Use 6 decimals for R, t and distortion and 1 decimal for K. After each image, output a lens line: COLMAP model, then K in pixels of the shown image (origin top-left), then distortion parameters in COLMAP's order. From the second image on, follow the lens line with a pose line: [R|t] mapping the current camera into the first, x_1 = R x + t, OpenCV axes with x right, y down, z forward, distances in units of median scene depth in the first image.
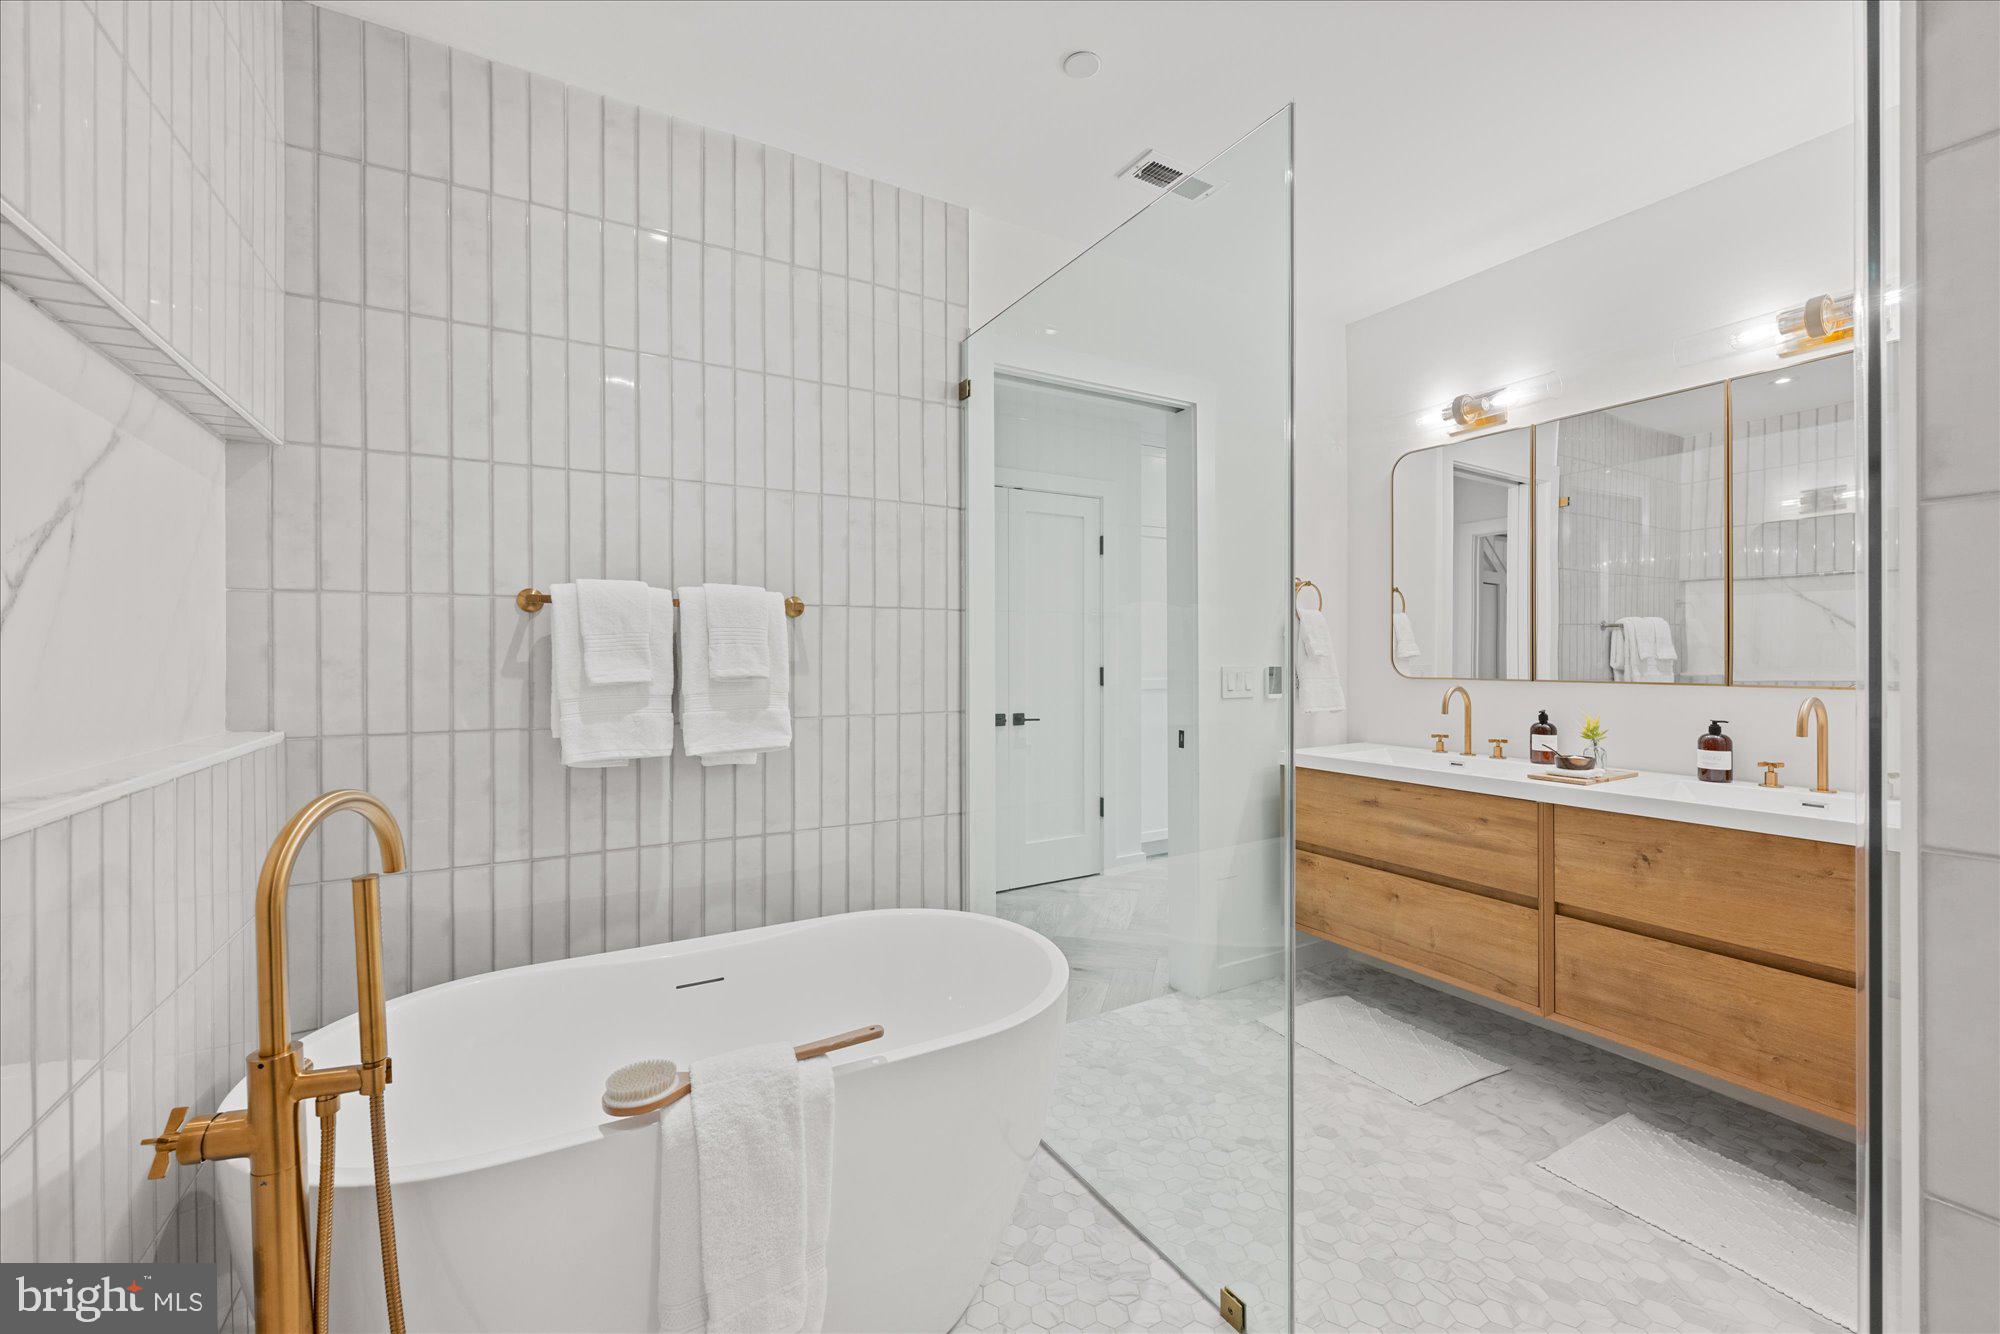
lens RADIAL K [[810.3, 0, 989.9], [0, 810.3, 657.8], [0, 0, 1]] dist [0.000738, 0.000141]
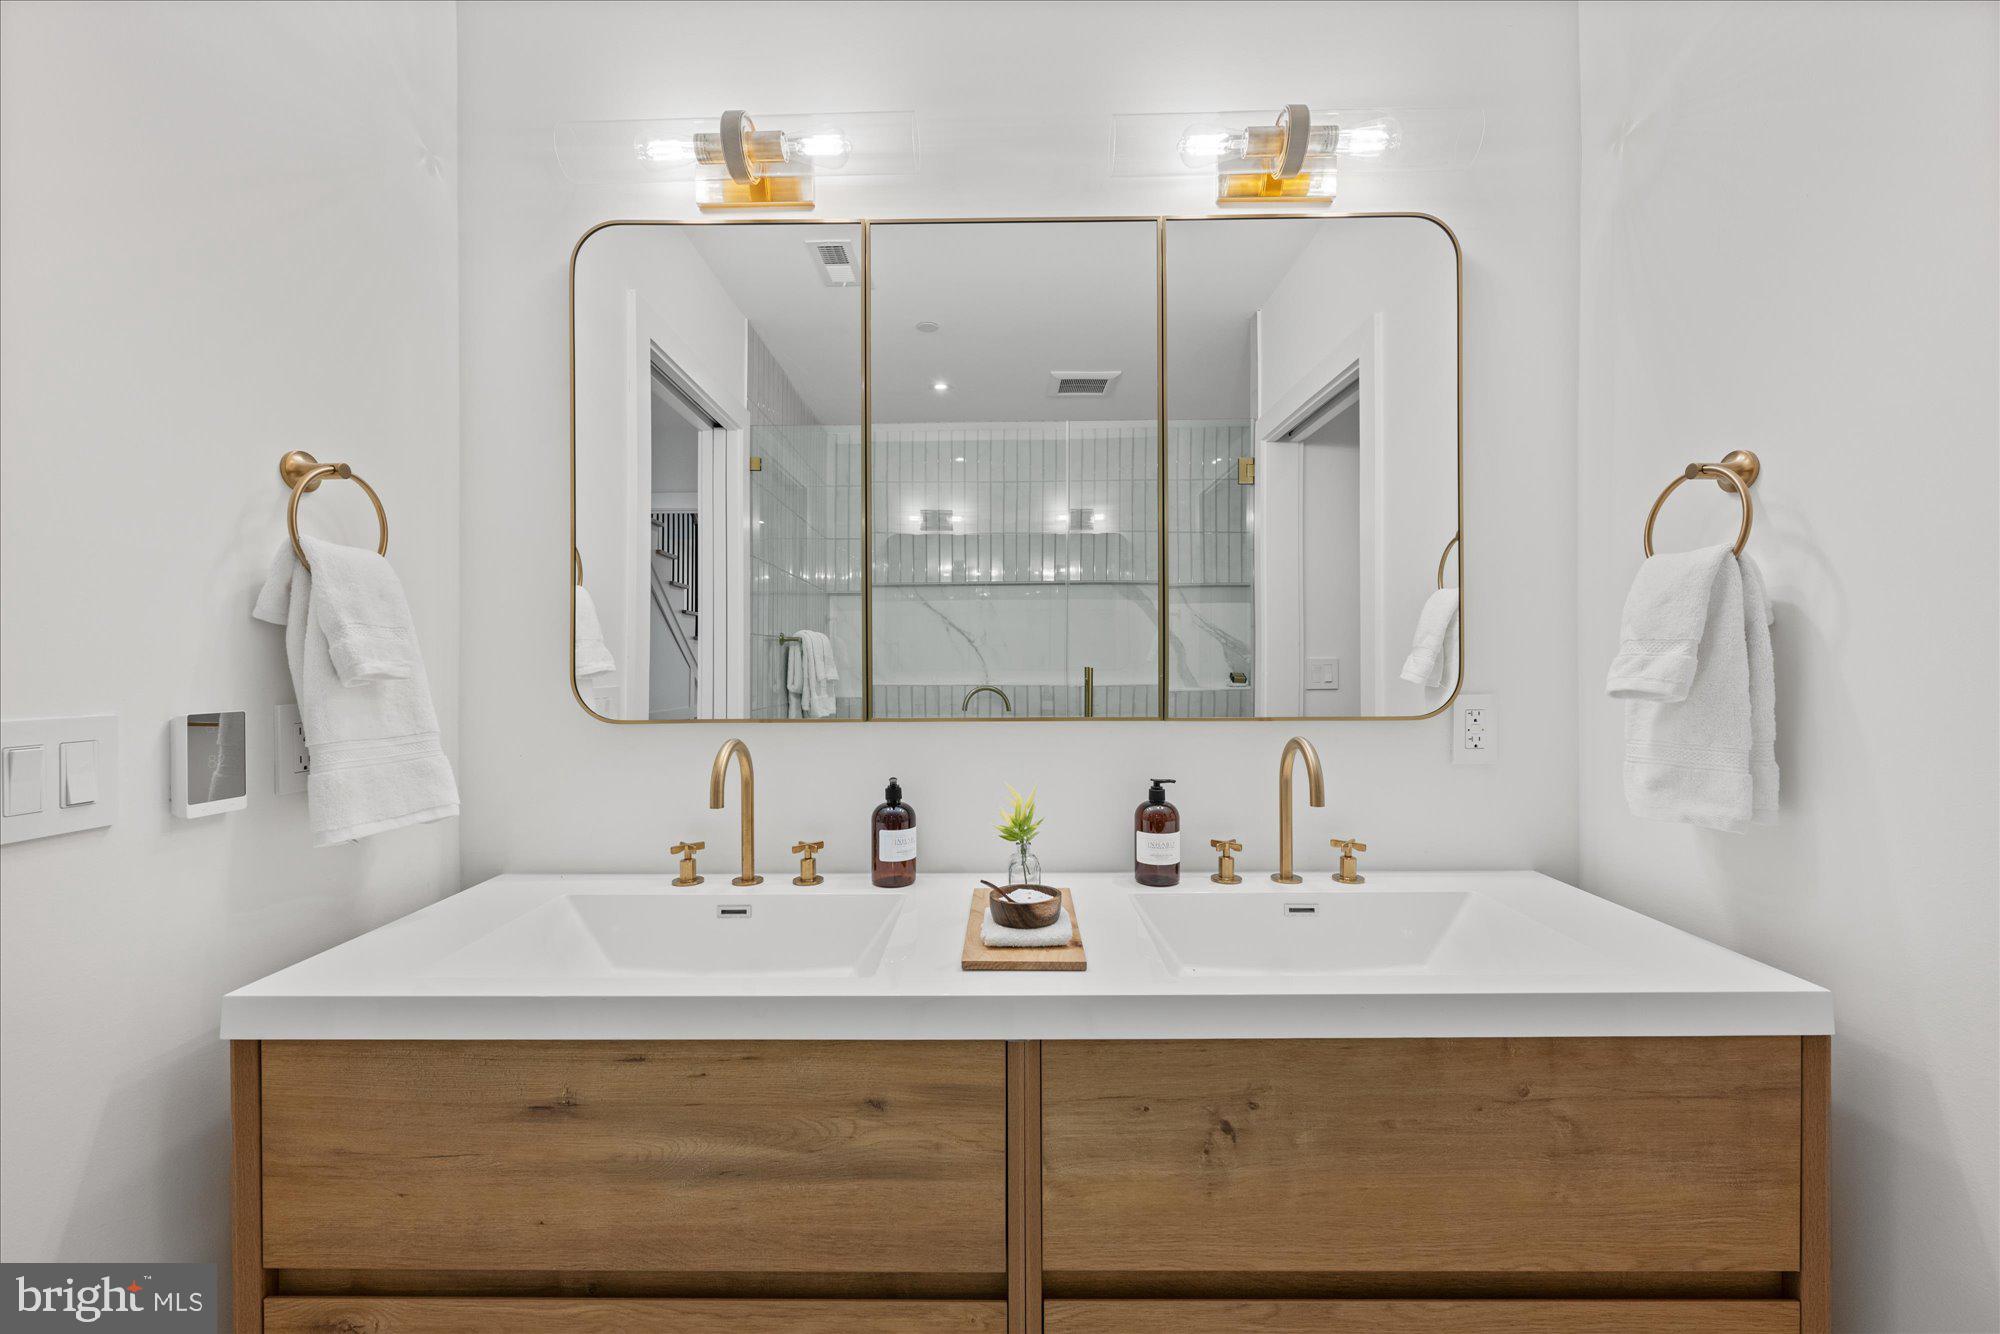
lens RADIAL K [[836.7, 0, 1046.6], [0, 836.7, 667.9], [0, 0, 1]] dist [-0.000487, -0.000063]
pose [[0.505001, -0.003072, 0.863113, 0.300634], [0.005823, 0.999983, 0.000153, -0.005954], [-0.863099, 0.004948, 0.505010, 0.710784]]
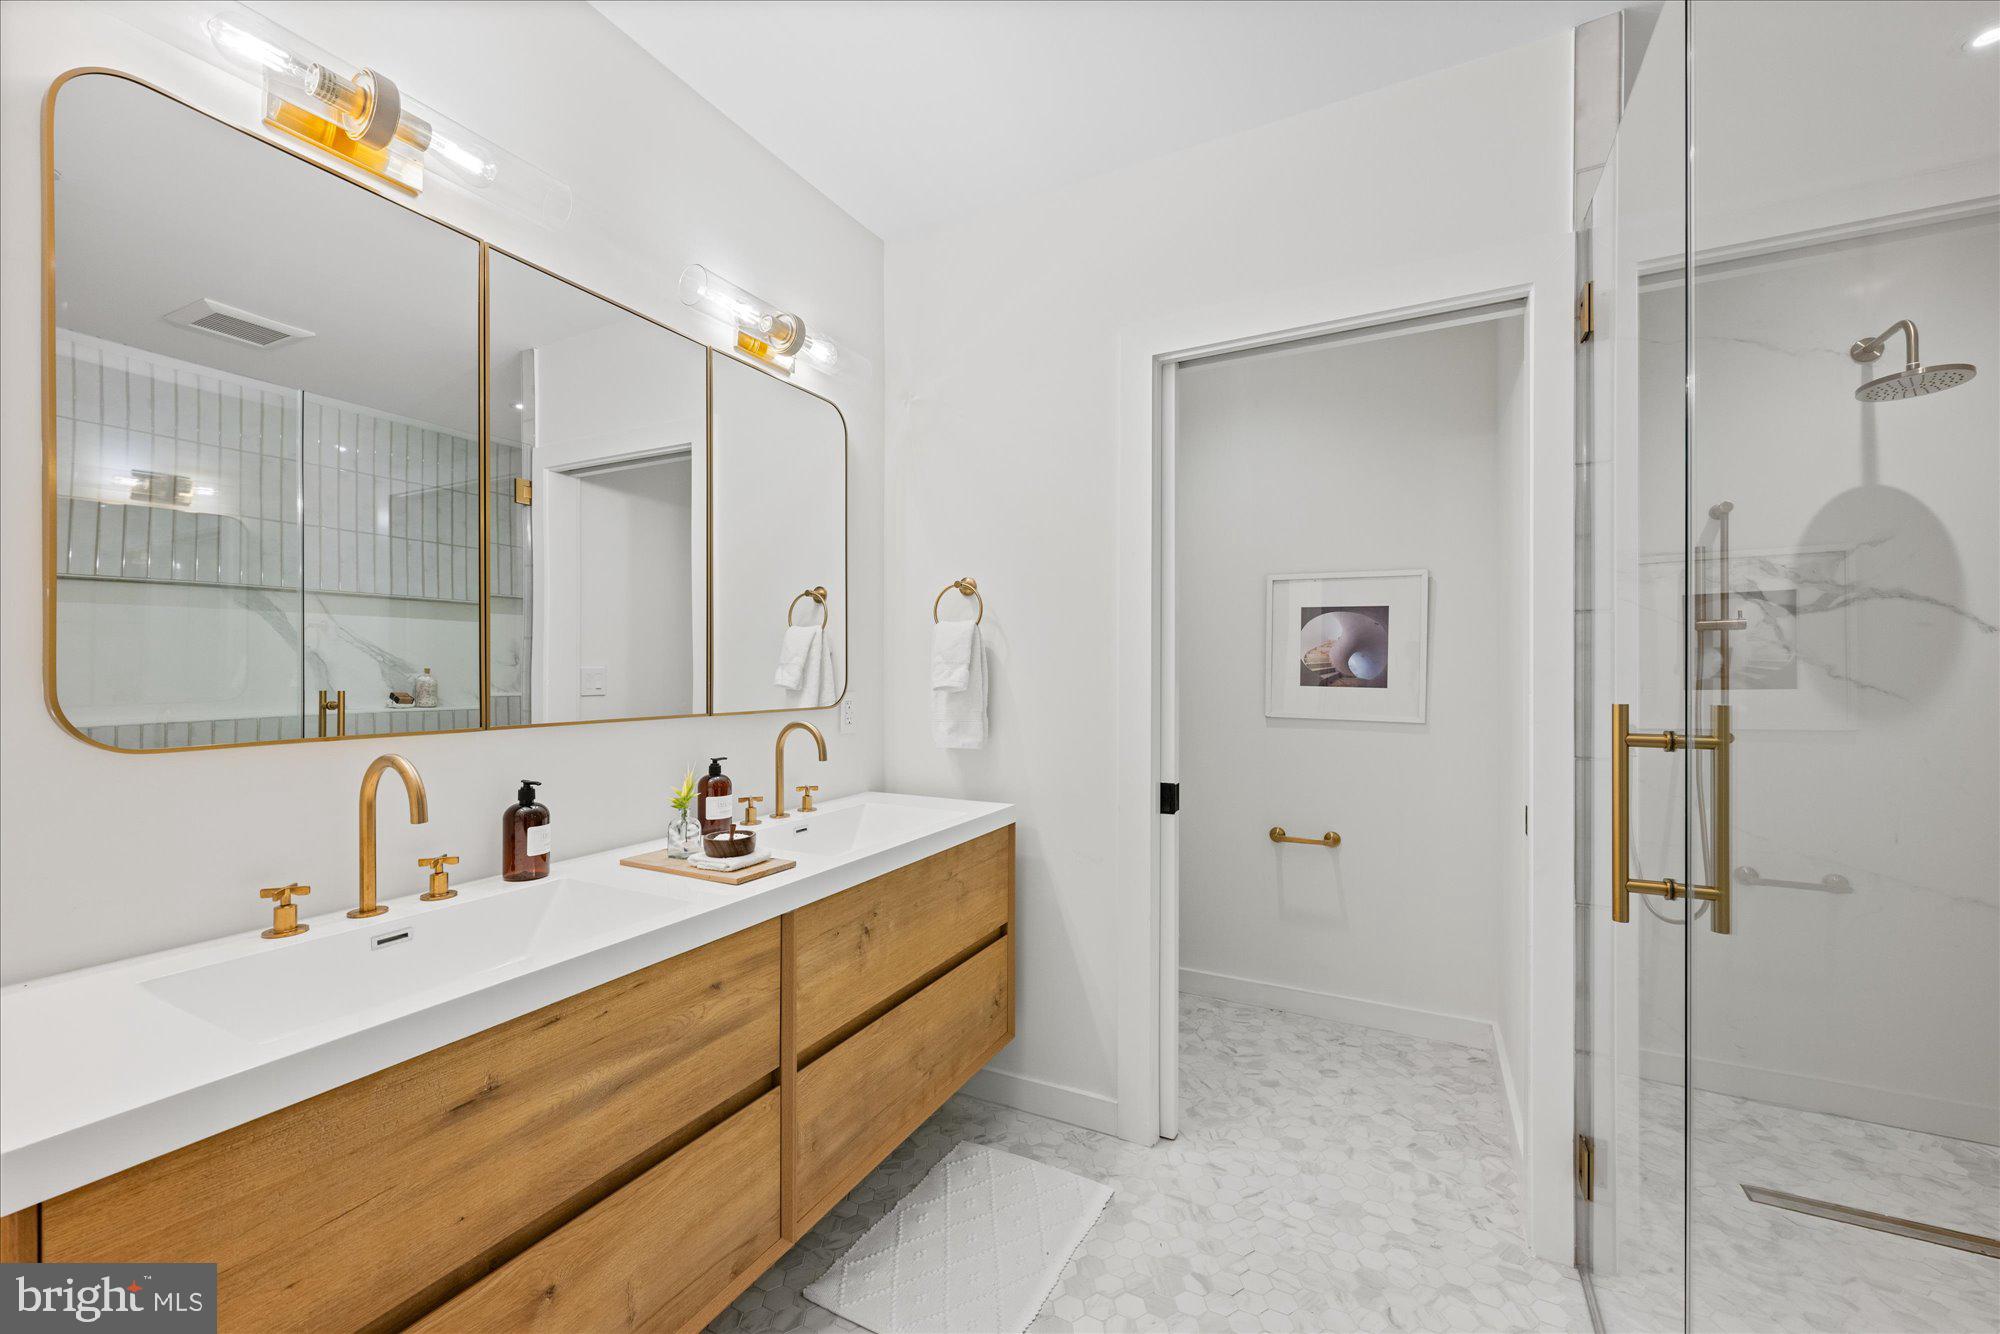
lens RADIAL K [[797.1, 0, 1000.0], [0, 797.1, 667.0], [0, 0, 1]] dist [-0.000092, -0.000084]
pose [[-0.542113, 0.009938, 0.840247, 0.053471], [0.009840, 0.999937, -0.005479, -0.008706], [-0.840248, 0.005298, -0.542177, 1.100872]]
